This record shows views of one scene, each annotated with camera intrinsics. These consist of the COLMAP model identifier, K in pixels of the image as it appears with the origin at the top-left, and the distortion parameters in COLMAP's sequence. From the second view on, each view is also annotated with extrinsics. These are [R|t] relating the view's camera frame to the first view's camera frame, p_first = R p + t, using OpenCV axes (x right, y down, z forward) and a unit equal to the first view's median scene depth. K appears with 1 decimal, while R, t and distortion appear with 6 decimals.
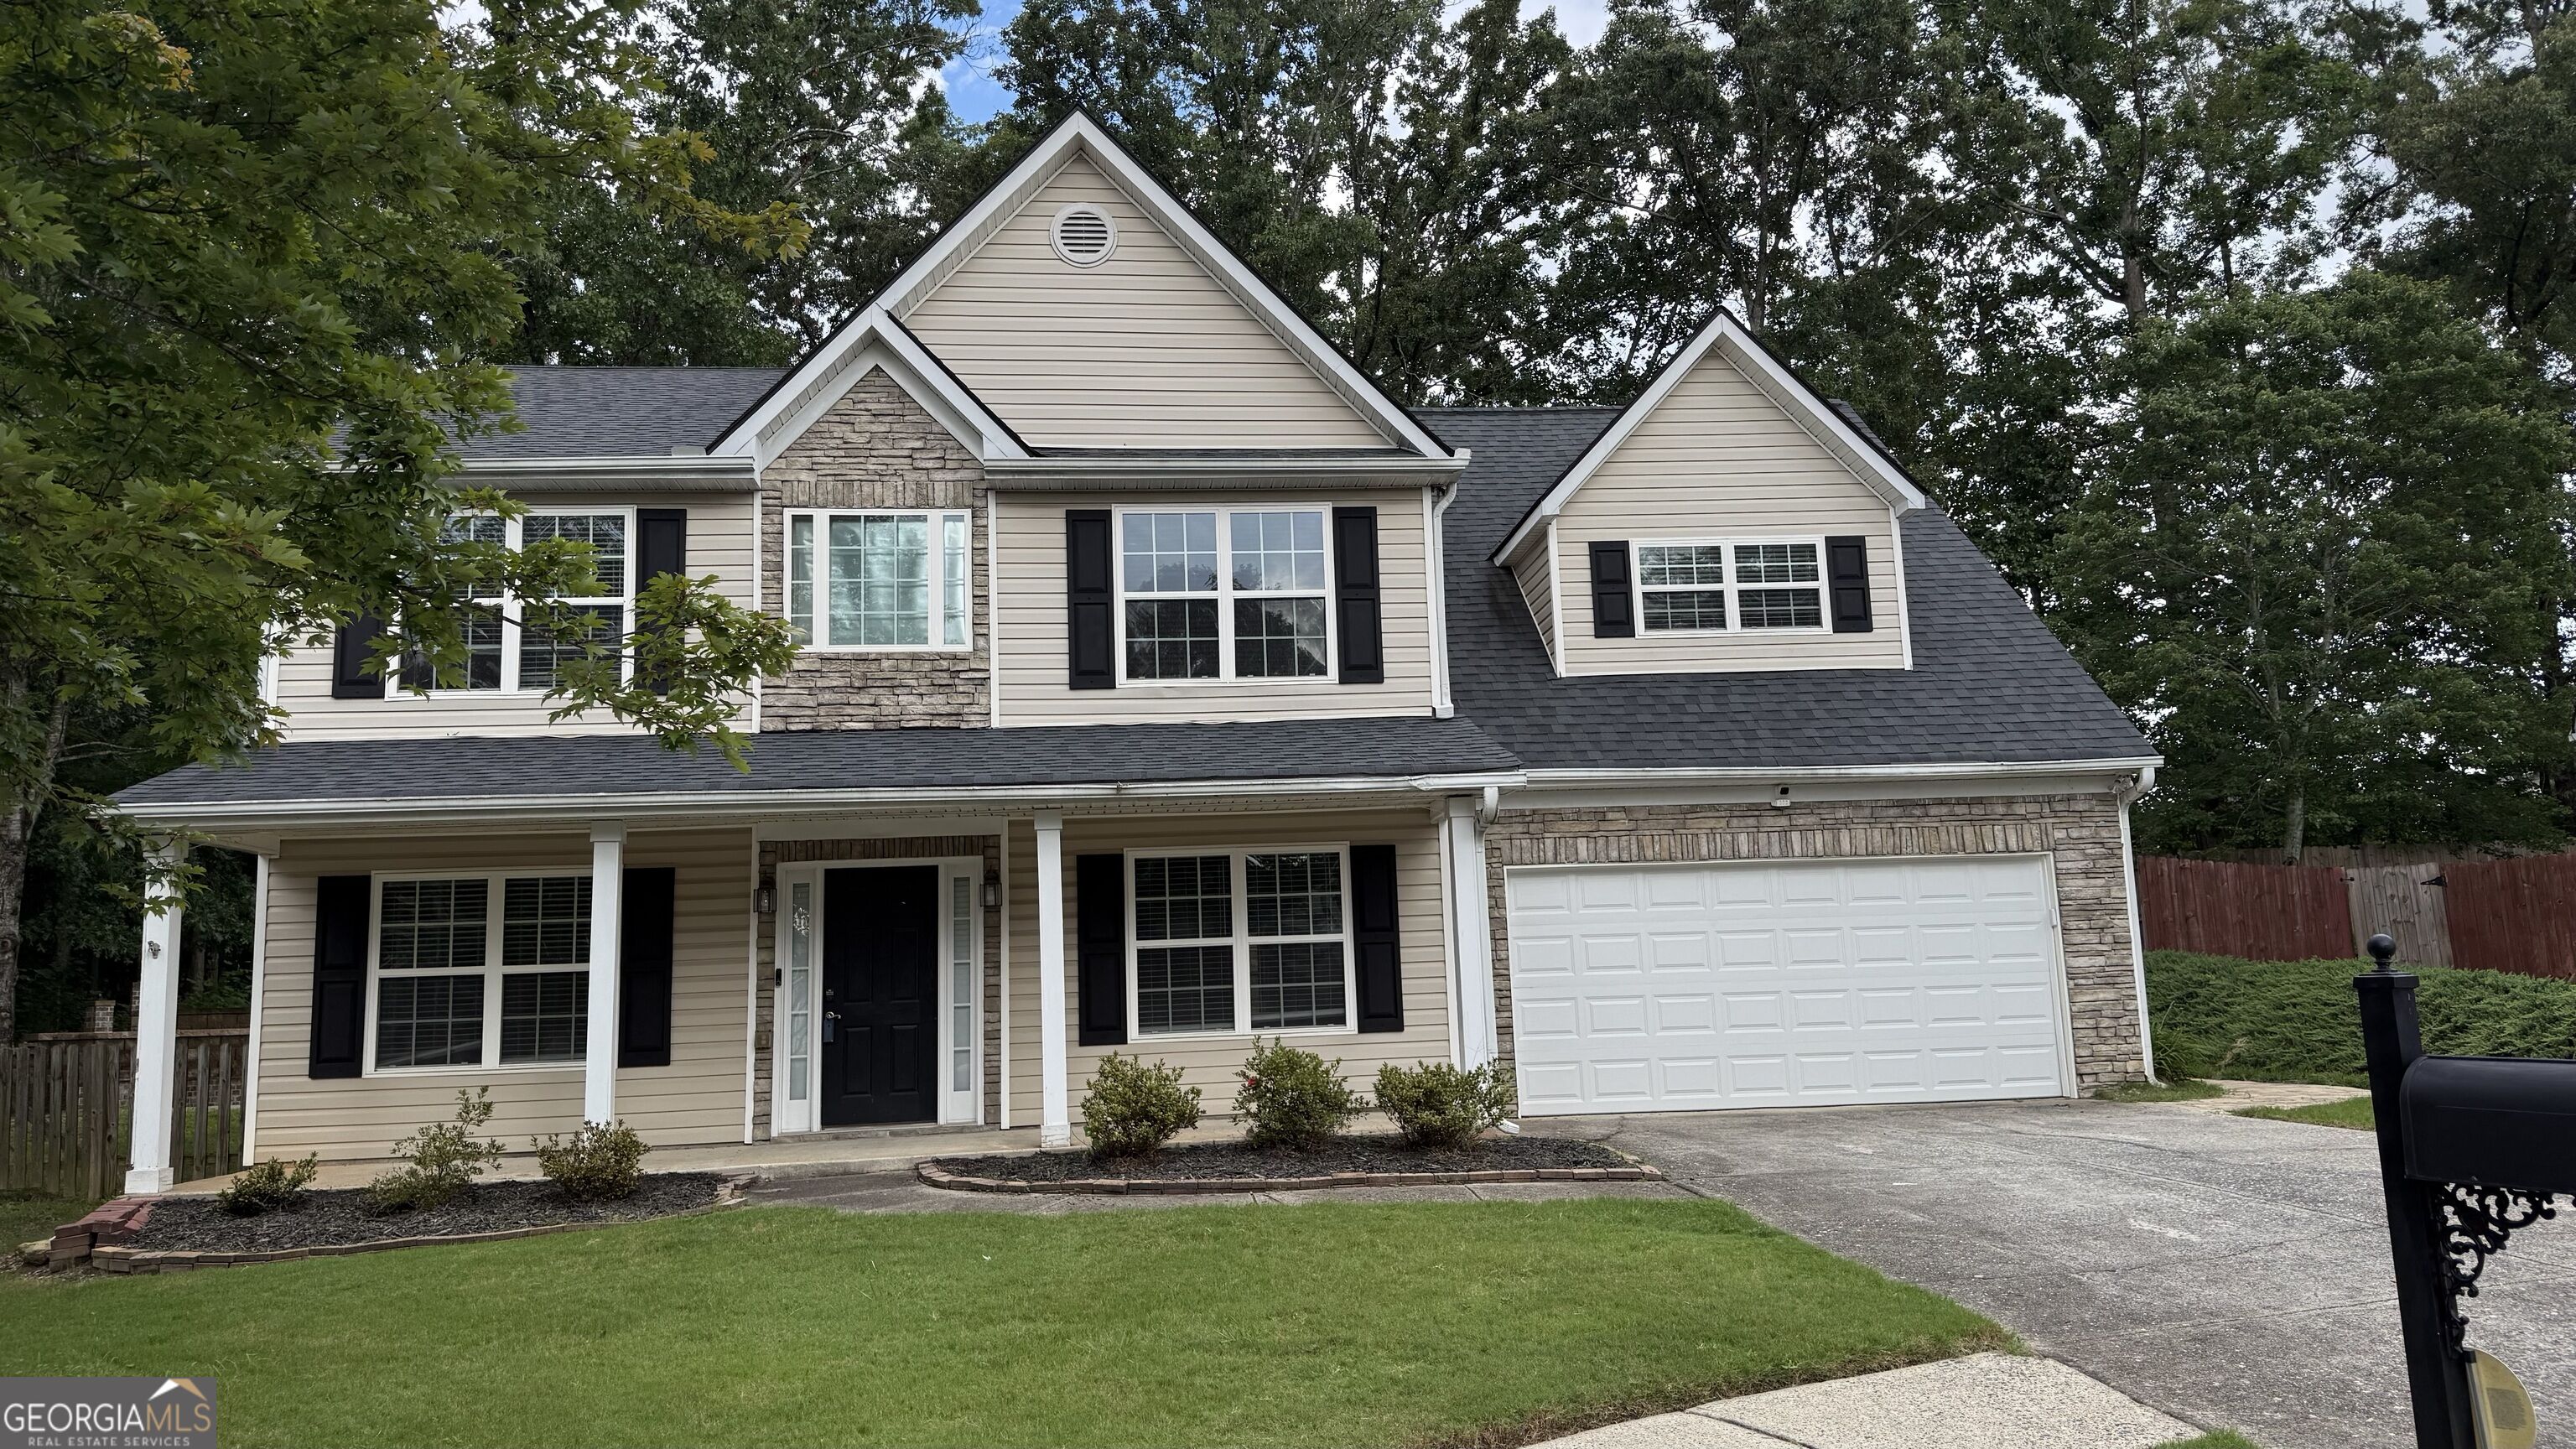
lens RADIAL K [[1778.7, 0, 1299.4], [0, 1778.7, 733.7], [0, 0, 1]] dist [0.120259, -0.188747]
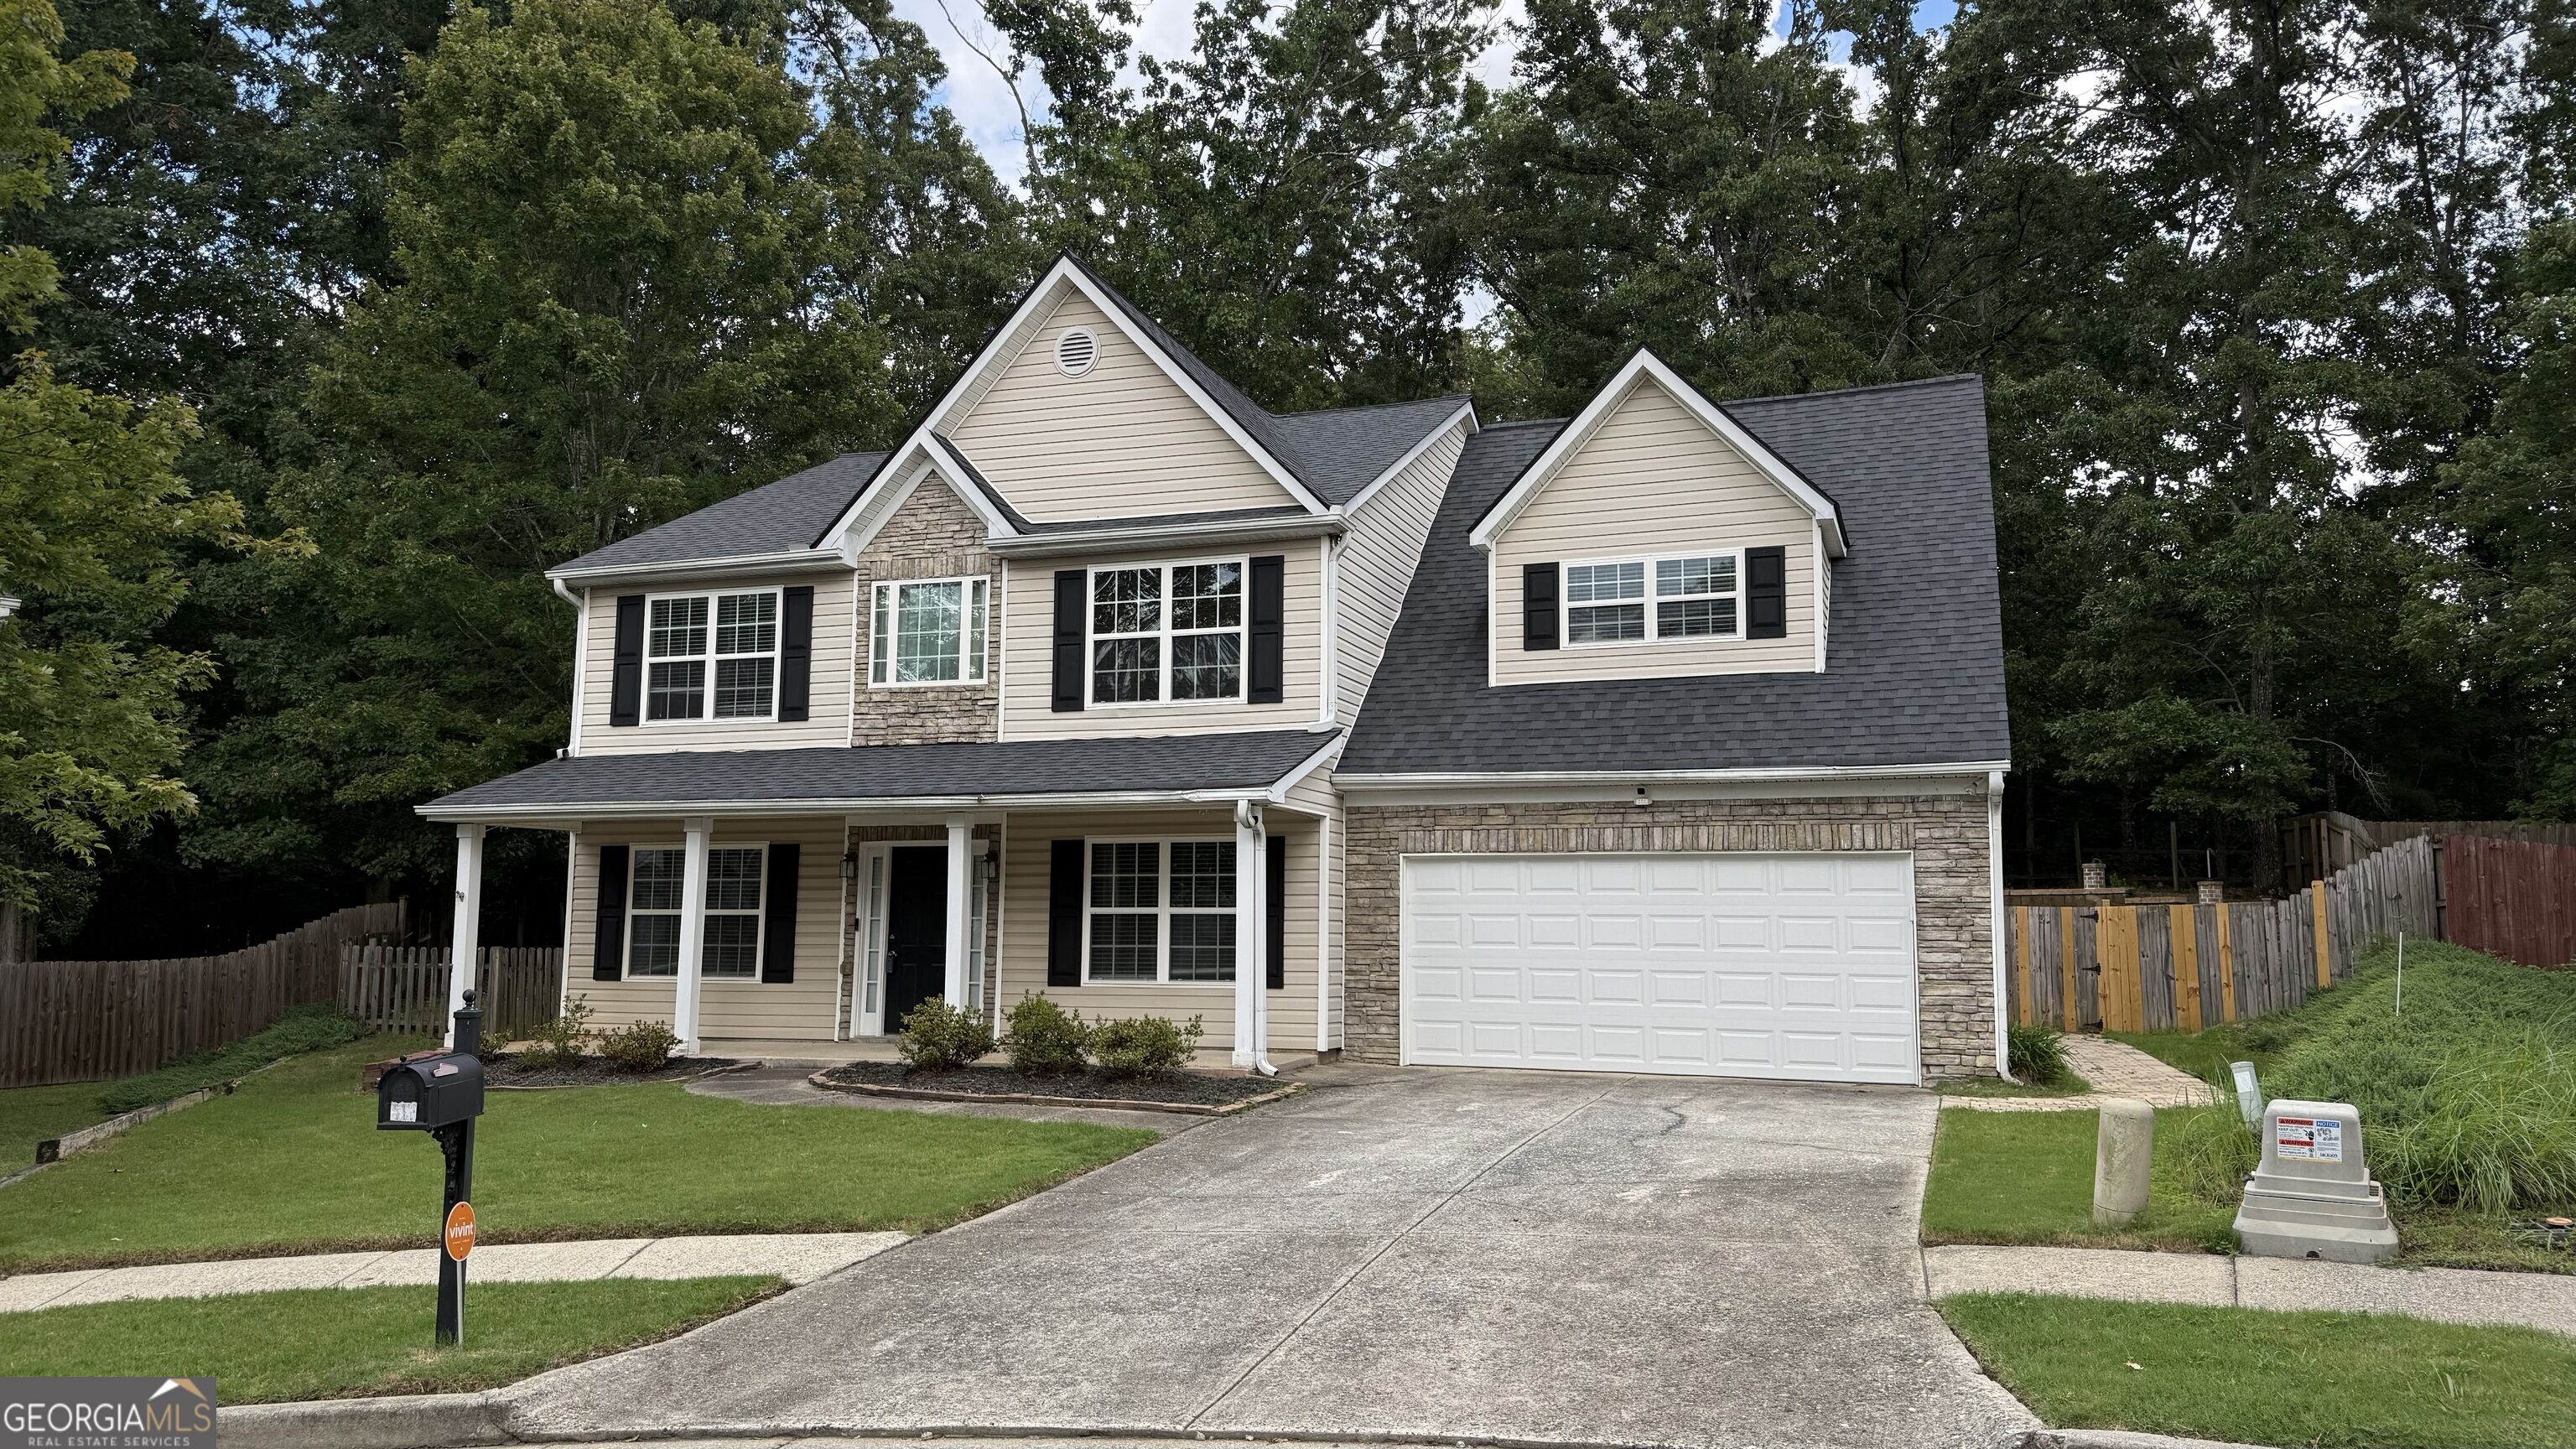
lens RADIAL K [[1778.7, 0, 1299.4], [0, 1778.7, 733.7], [0, 0, 1]] dist [0.120259, -0.188747]
pose [[0.900732, -0.004843, -0.434347, 0.563482], [0.025156, 0.998841, 0.041030, -0.054645], [0.433645, -0.047884, 0.899810, -0.084211]]
